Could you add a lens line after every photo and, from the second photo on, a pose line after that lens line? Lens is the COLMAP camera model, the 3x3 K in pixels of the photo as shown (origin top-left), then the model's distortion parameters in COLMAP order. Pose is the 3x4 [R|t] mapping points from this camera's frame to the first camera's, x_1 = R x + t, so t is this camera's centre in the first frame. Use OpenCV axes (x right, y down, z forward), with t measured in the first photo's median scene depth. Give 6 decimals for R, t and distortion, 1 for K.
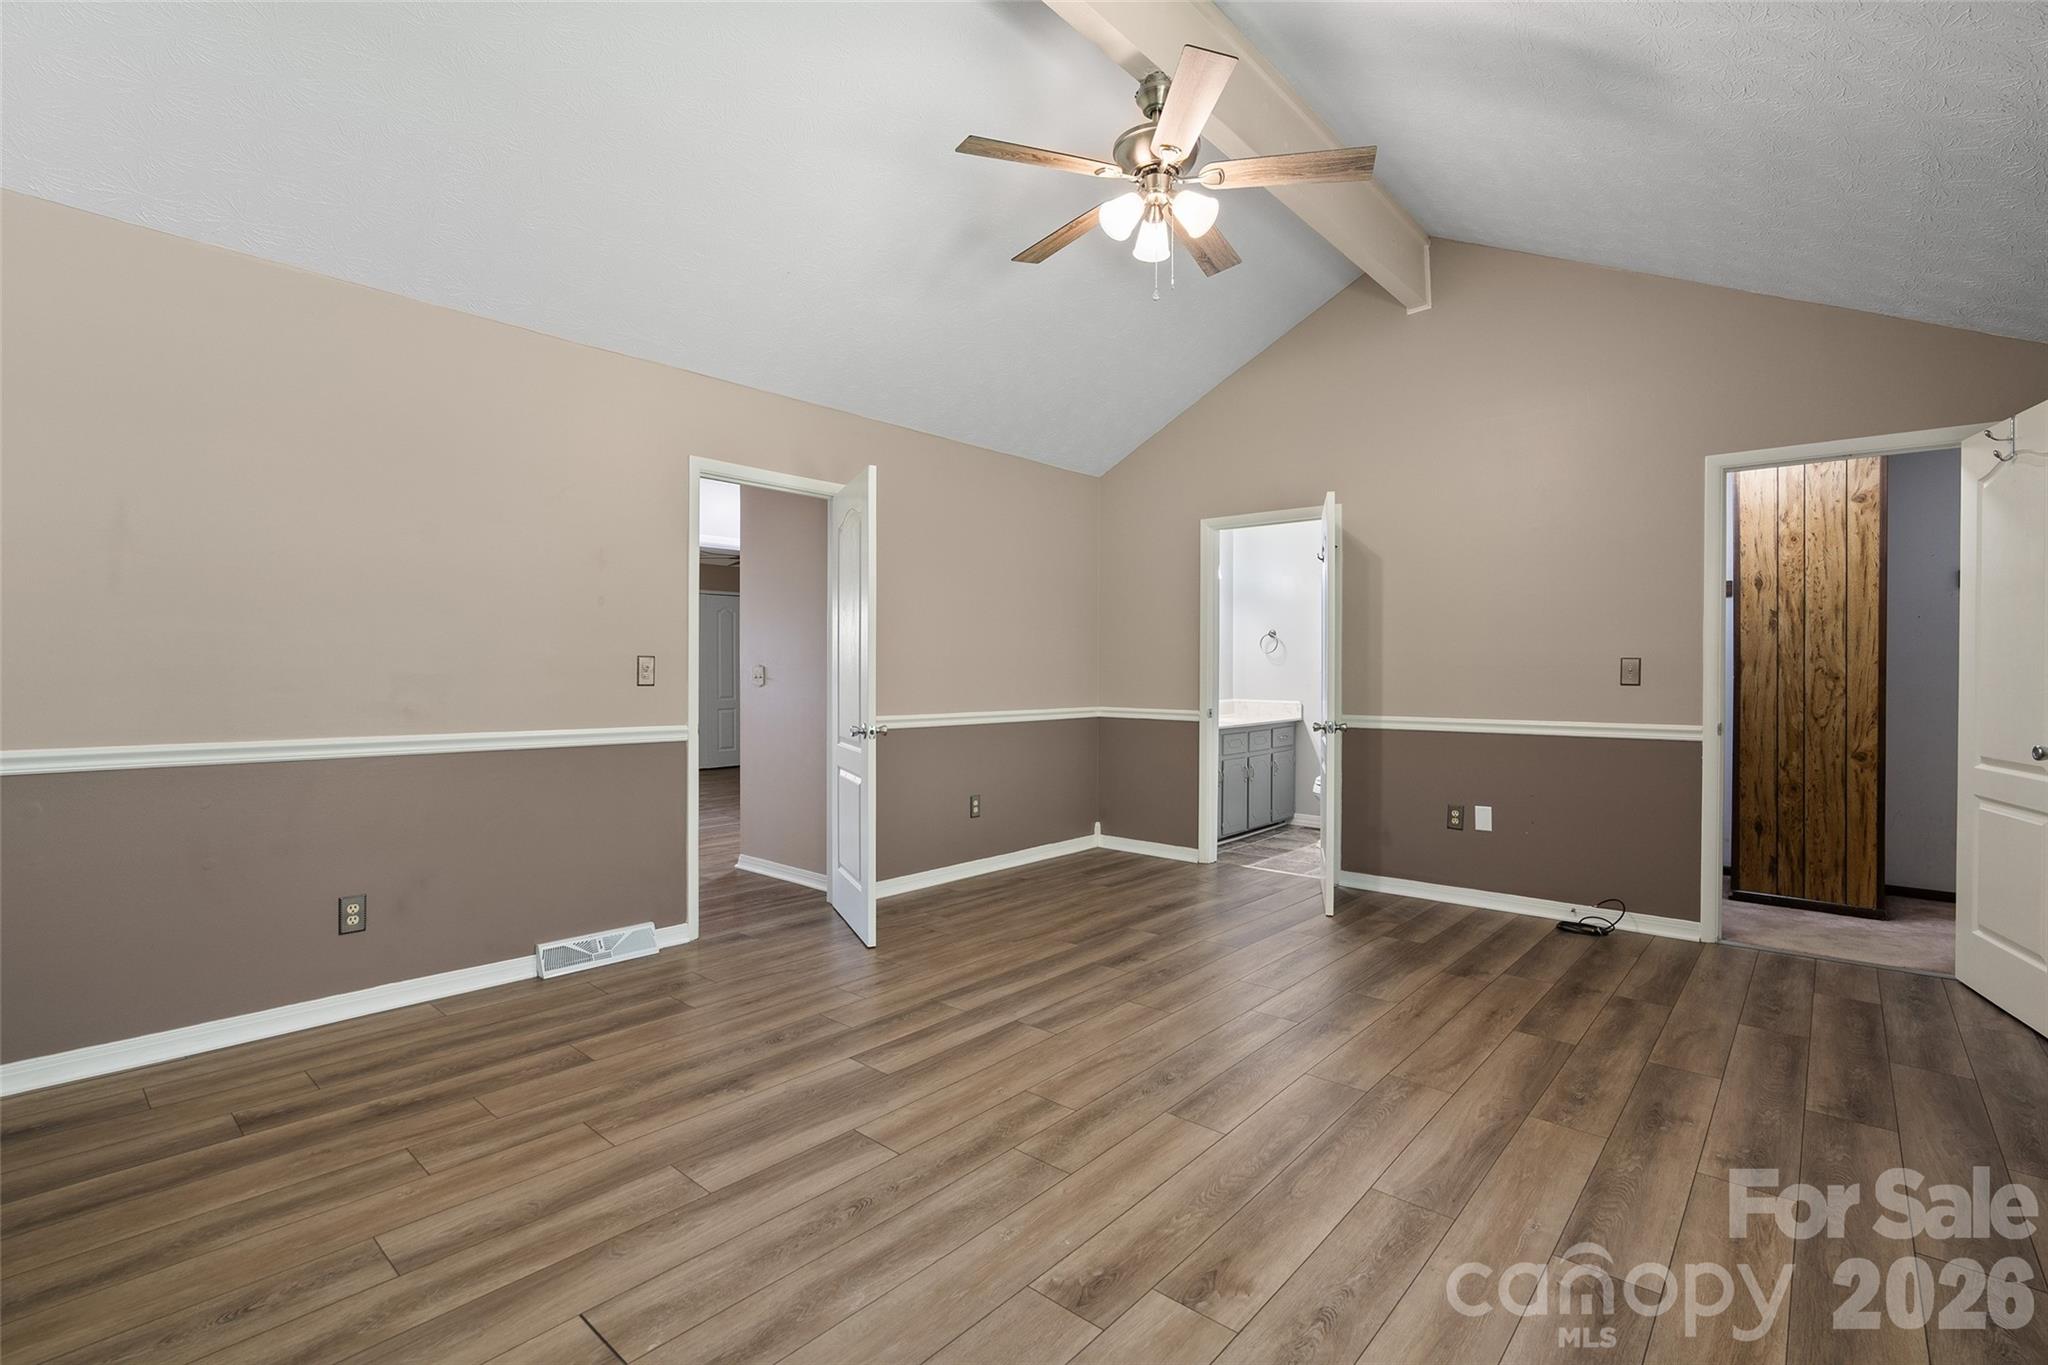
lens RADIAL K [[926.3, 0, 1023.2], [0, 926.3, 680.3], [0, 0, 1]] dist [-0.011852, 0.003245]
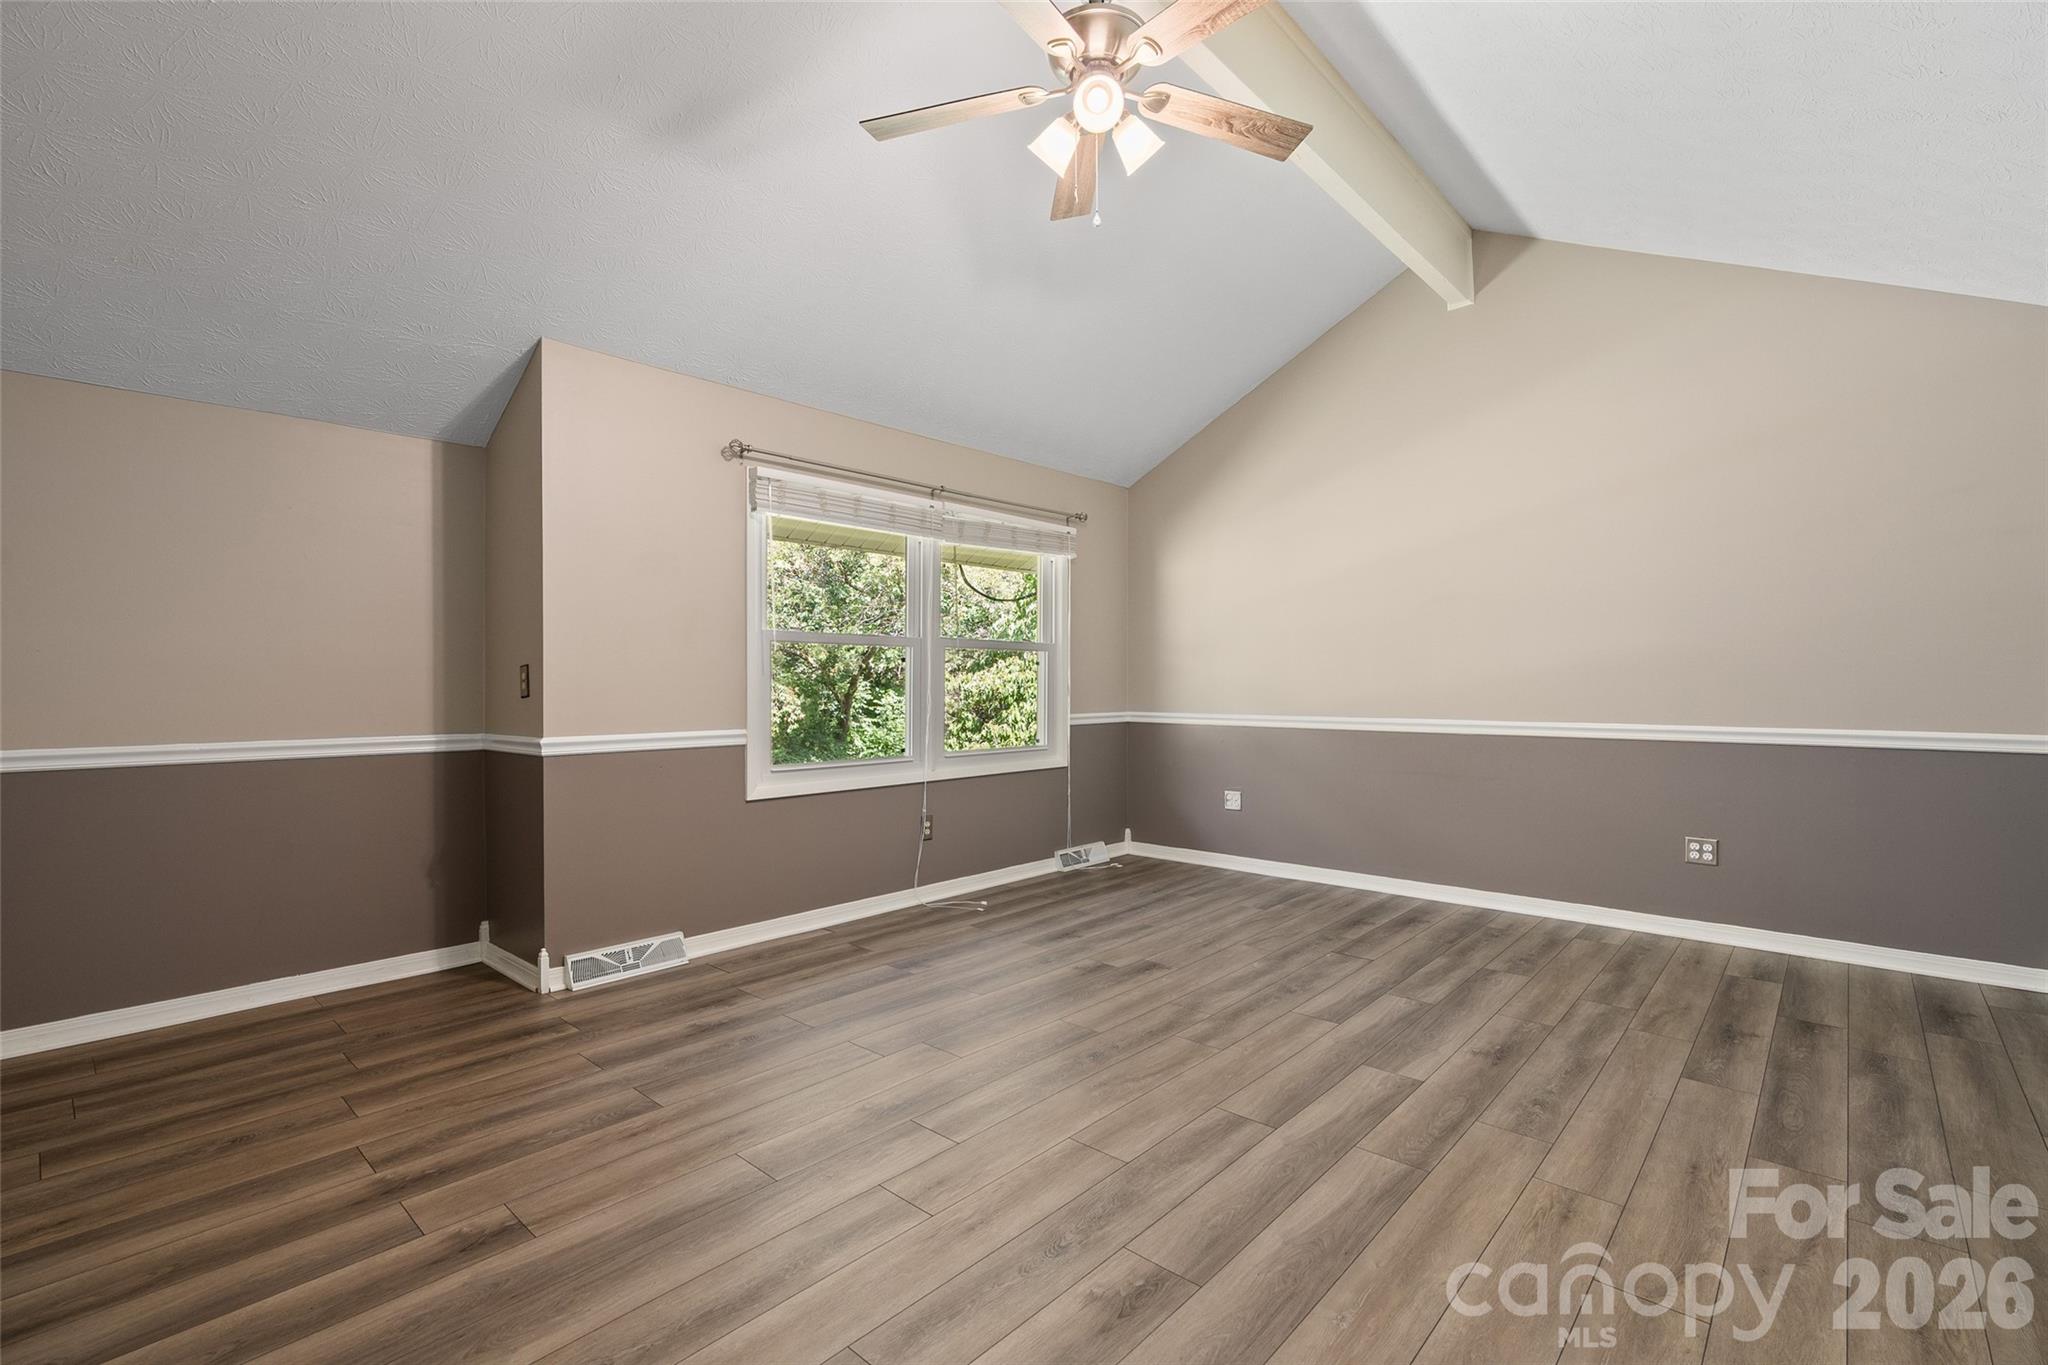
lens RADIAL K [[926.3, 0, 1023.9], [0, 926.3, 680.1], [0, 0, 1]] dist [-0.011852, 0.003245]
pose [[-0.999957, -0.000884, 0.009196, 0.240055], [-0.000823, 0.999978, 0.006645, -0.011124], [-0.009202, 0.006637, -0.999936, 2.181698]]
